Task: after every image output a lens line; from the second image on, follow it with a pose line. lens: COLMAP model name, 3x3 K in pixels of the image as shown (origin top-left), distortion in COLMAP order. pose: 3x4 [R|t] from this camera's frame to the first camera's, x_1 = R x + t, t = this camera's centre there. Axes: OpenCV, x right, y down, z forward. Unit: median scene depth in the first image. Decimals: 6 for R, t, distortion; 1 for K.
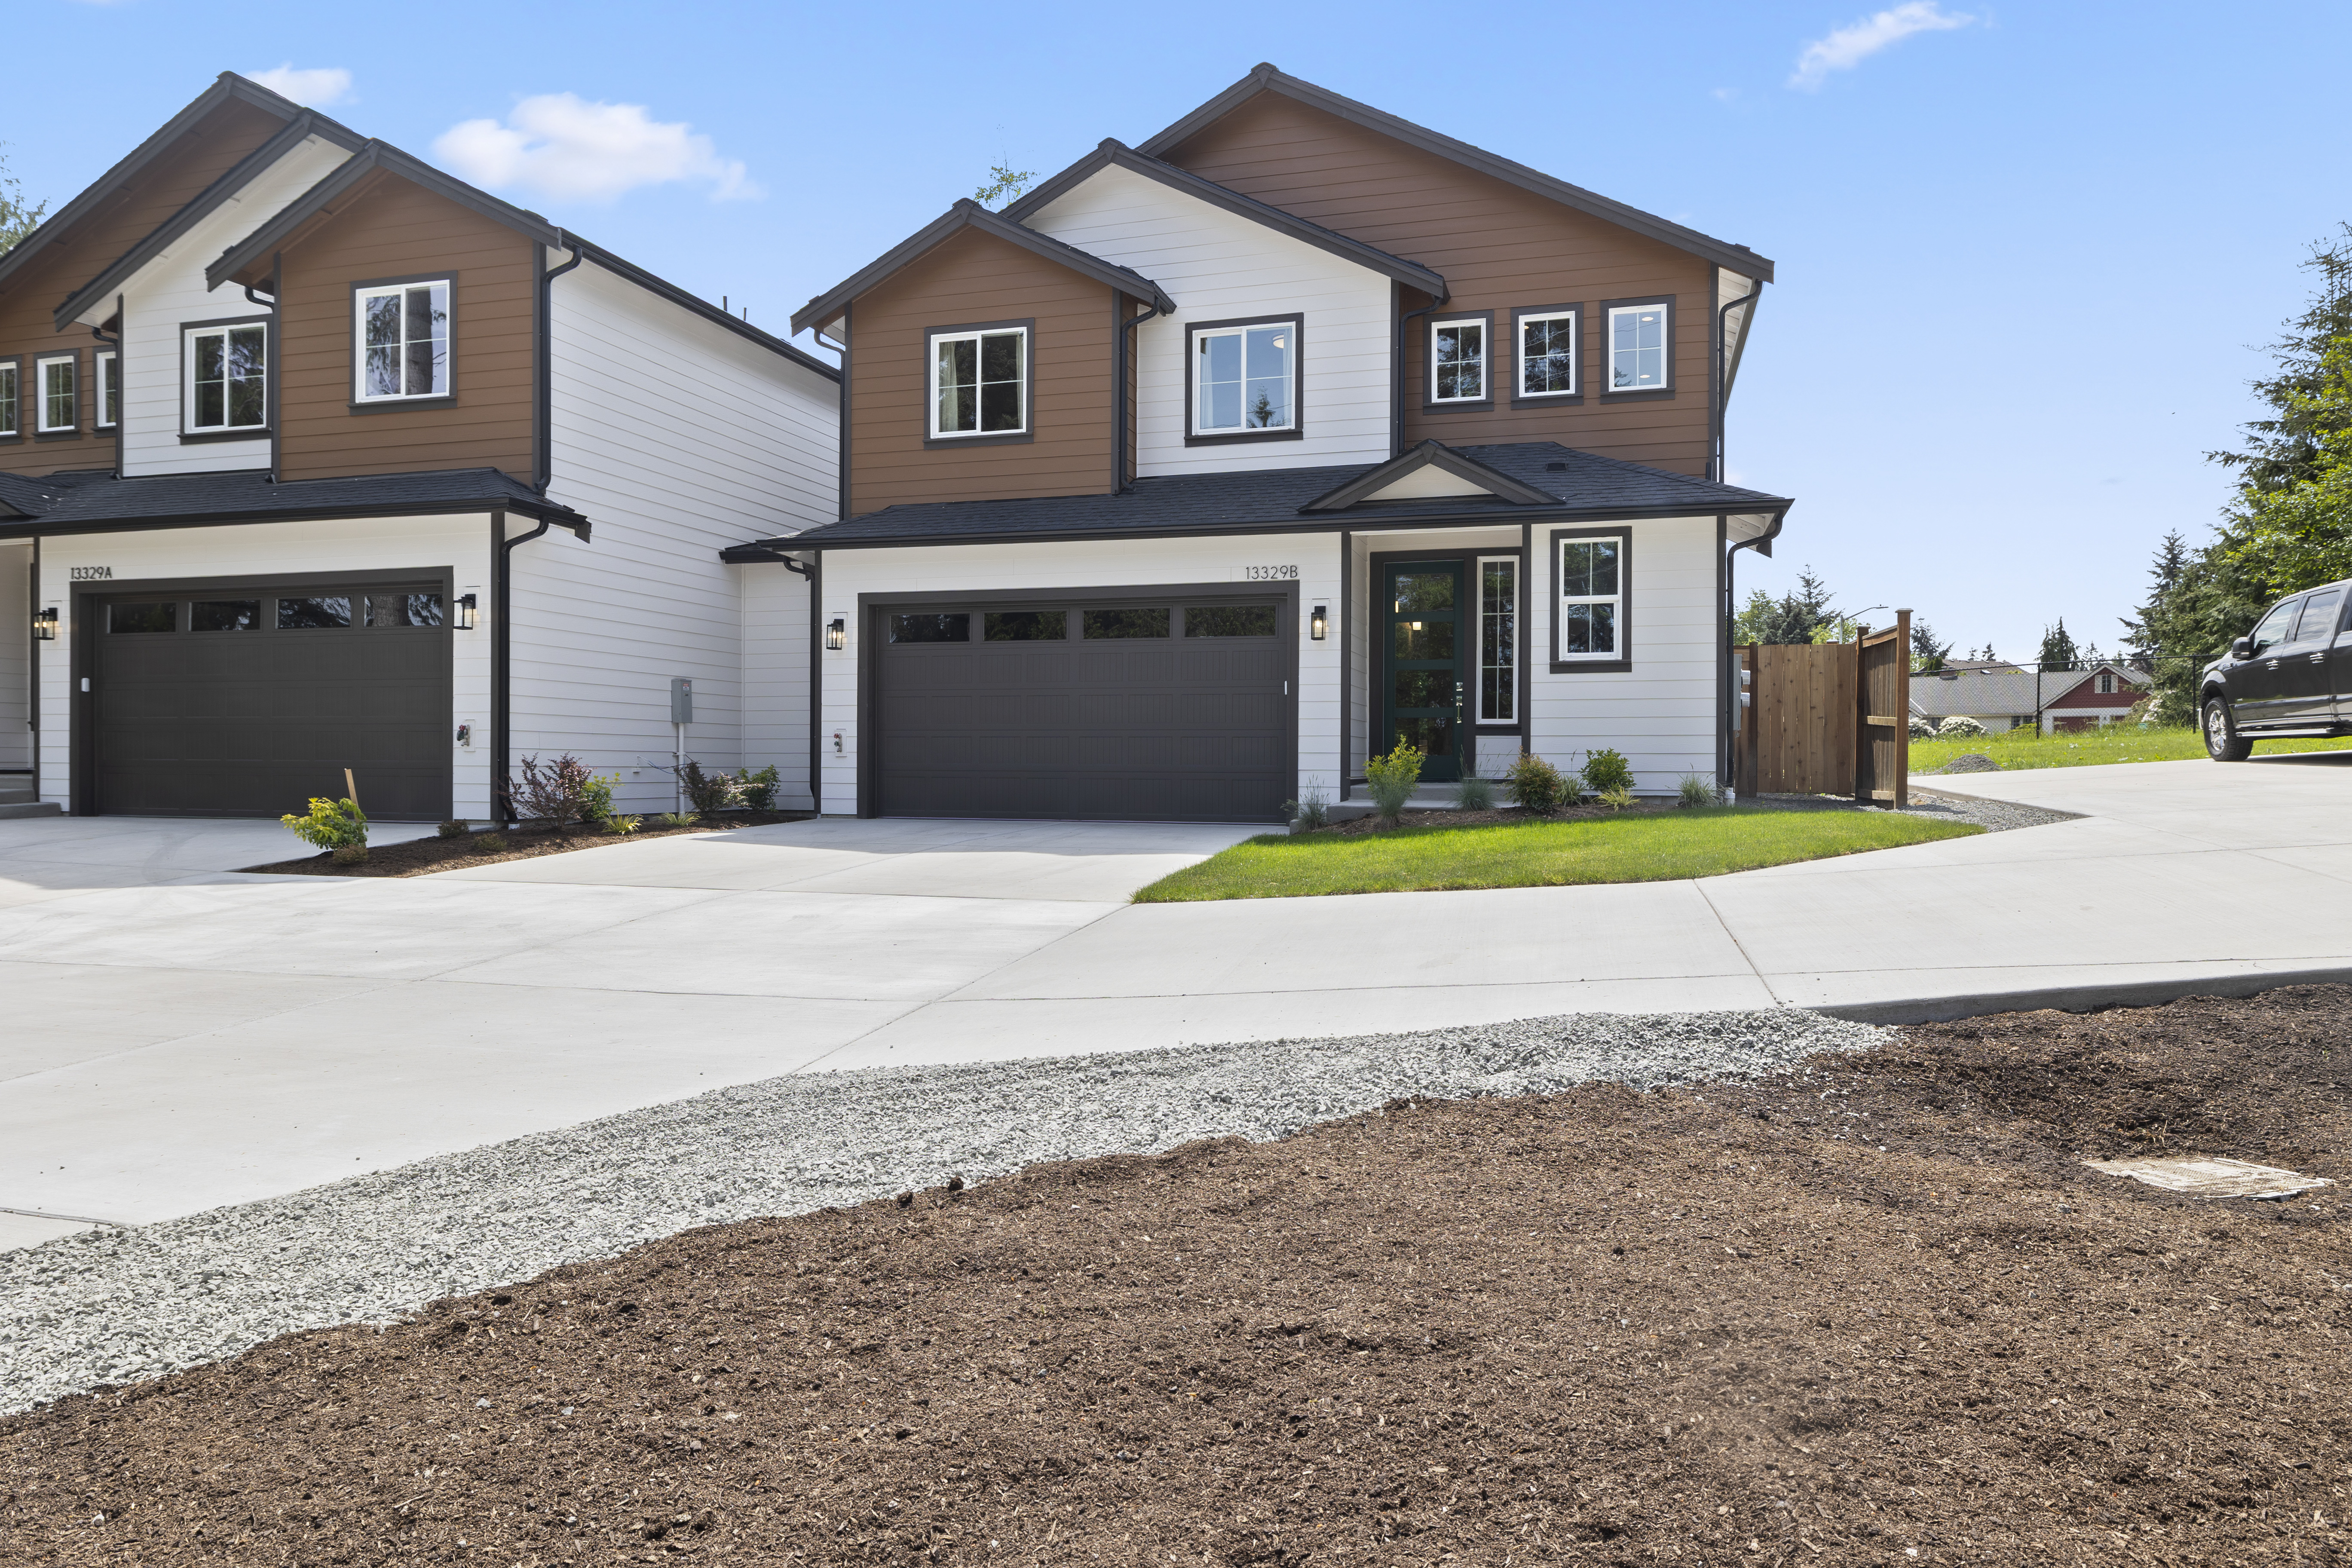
lens RADIAL K [[1513.6, 0, 1181.8], [0, 1513.6, 783.3], [0, 0, 1]] dist [-0.002287, -0.000075]
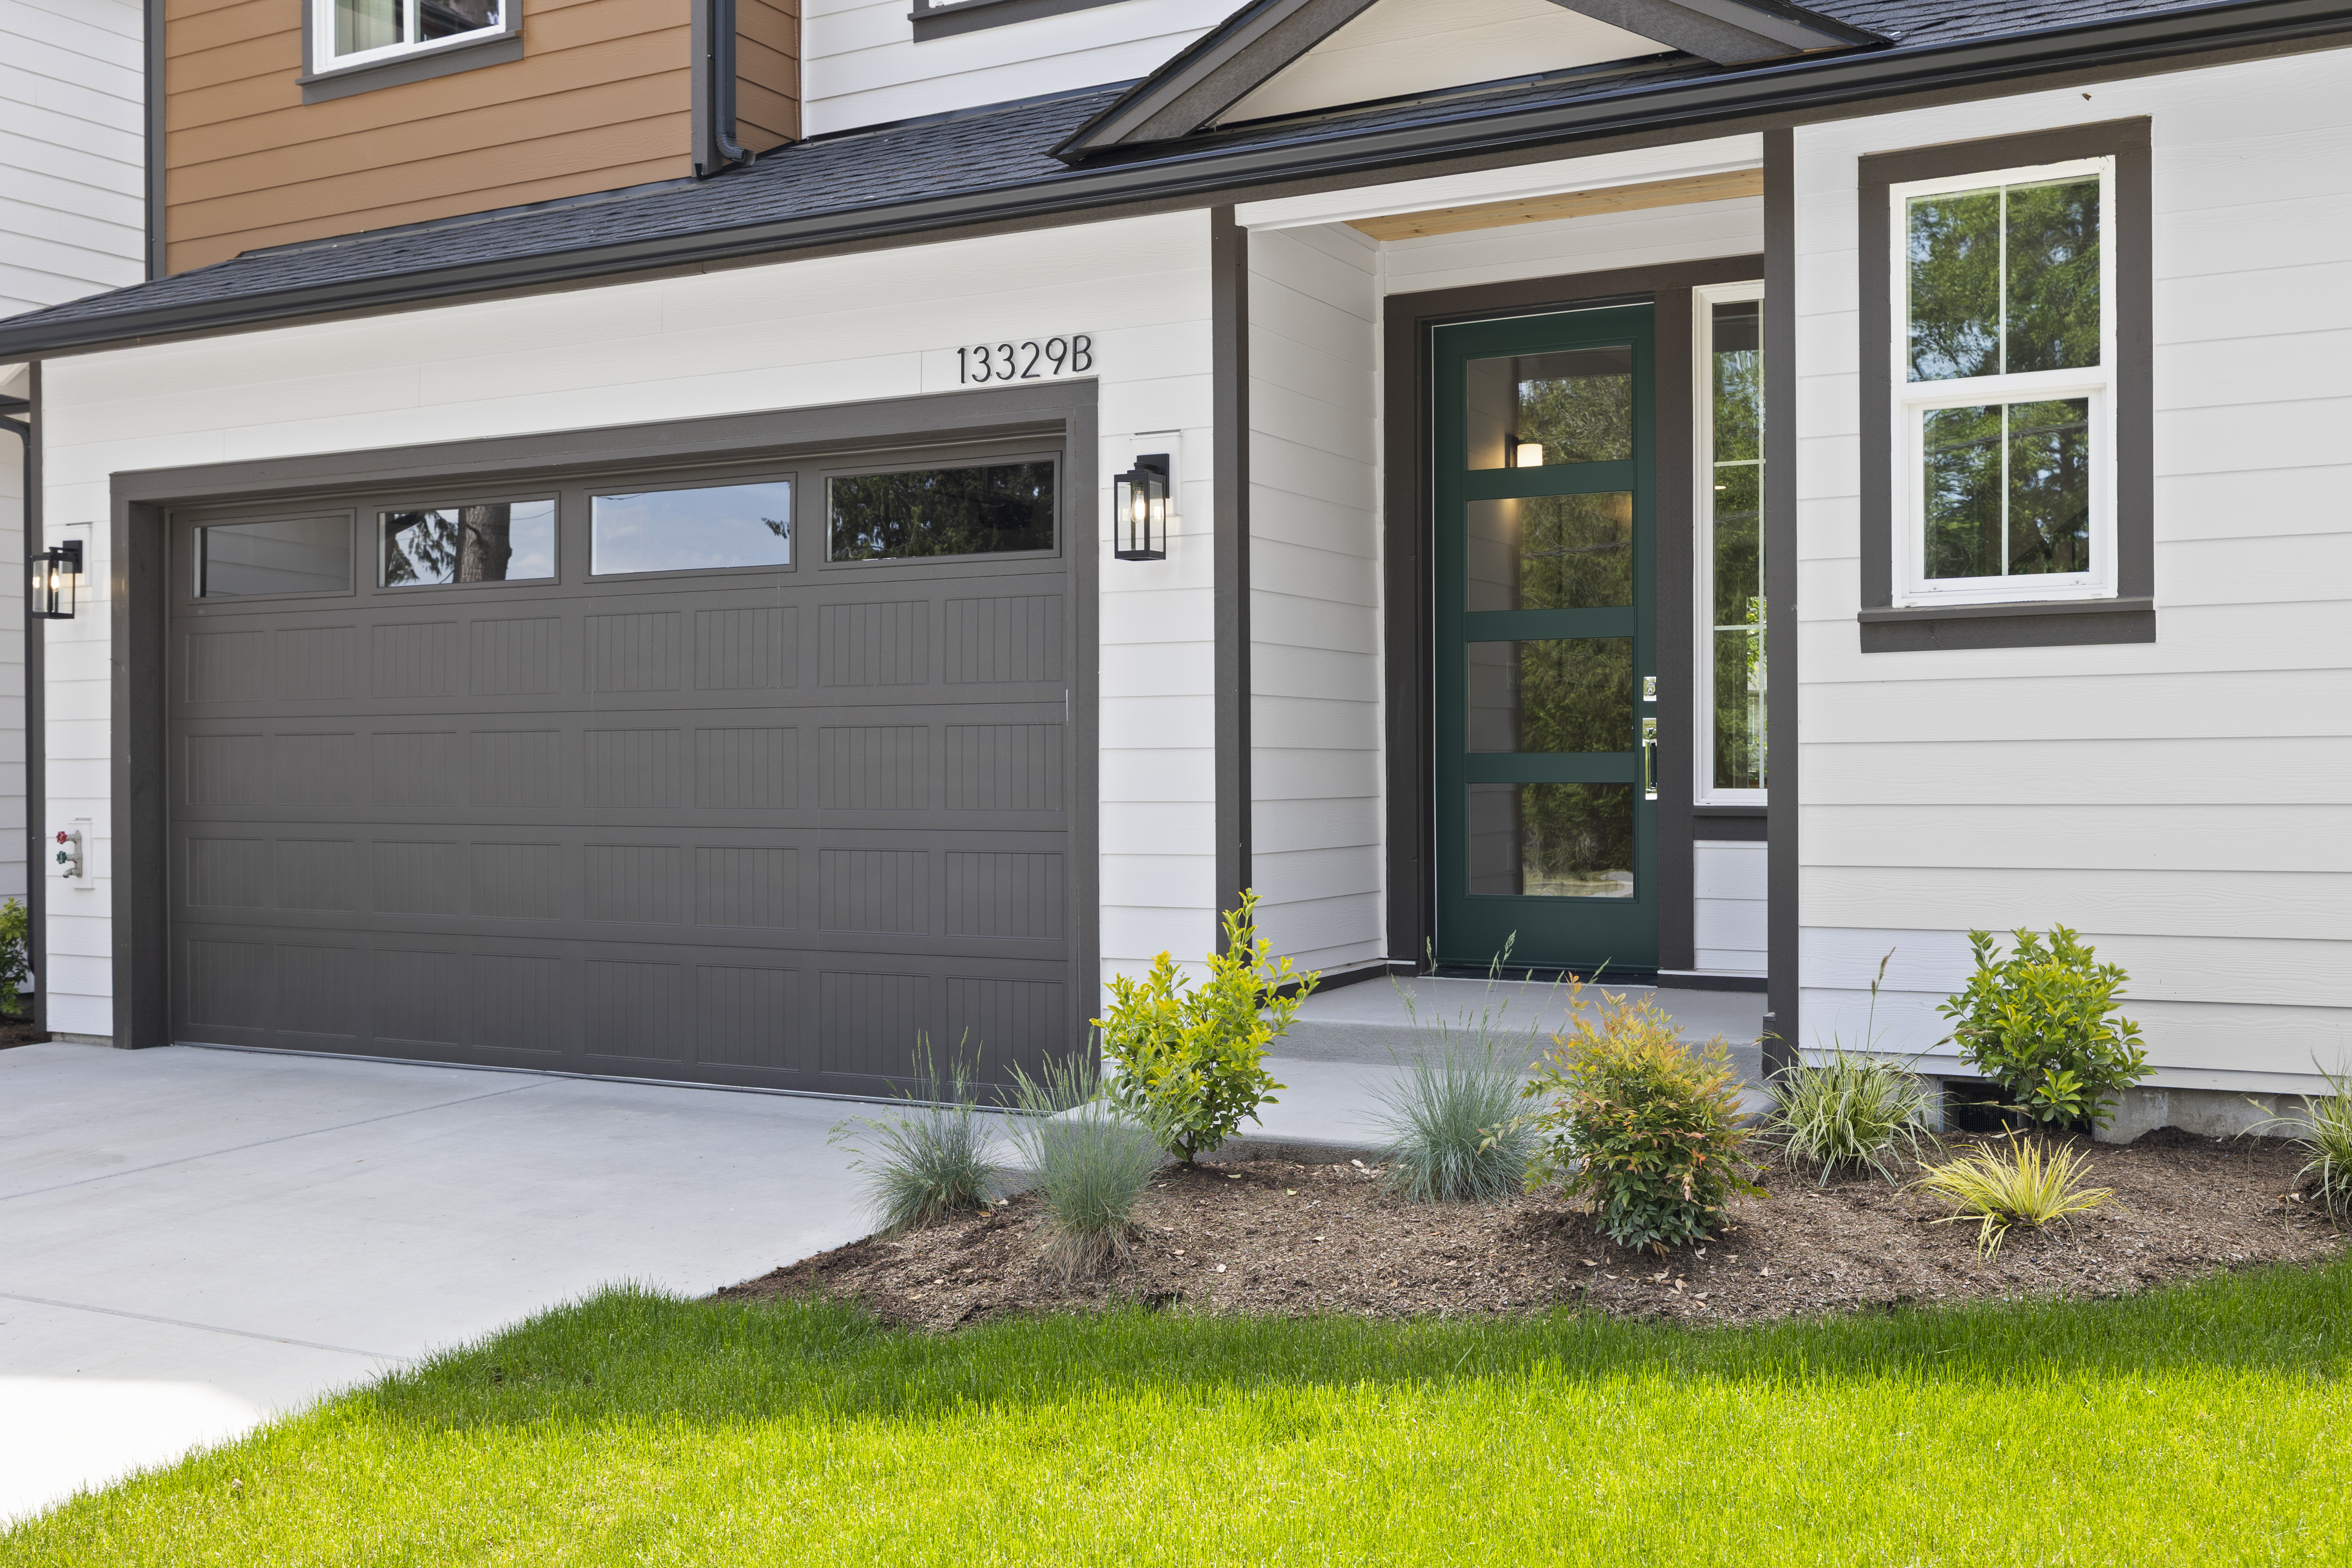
lens RADIAL K [[2320.4, 0, 1173.0], [0, 2320.4, 781.7], [0, 0, 1]] dist [0.006840, 0.000000]
pose [[0.972031, -0.008014, -0.234715, 0.211834], [0.008485, 0.999964, 0.000996, -0.047788], [0.234698, -0.002960, 0.972064, 0.519057]]
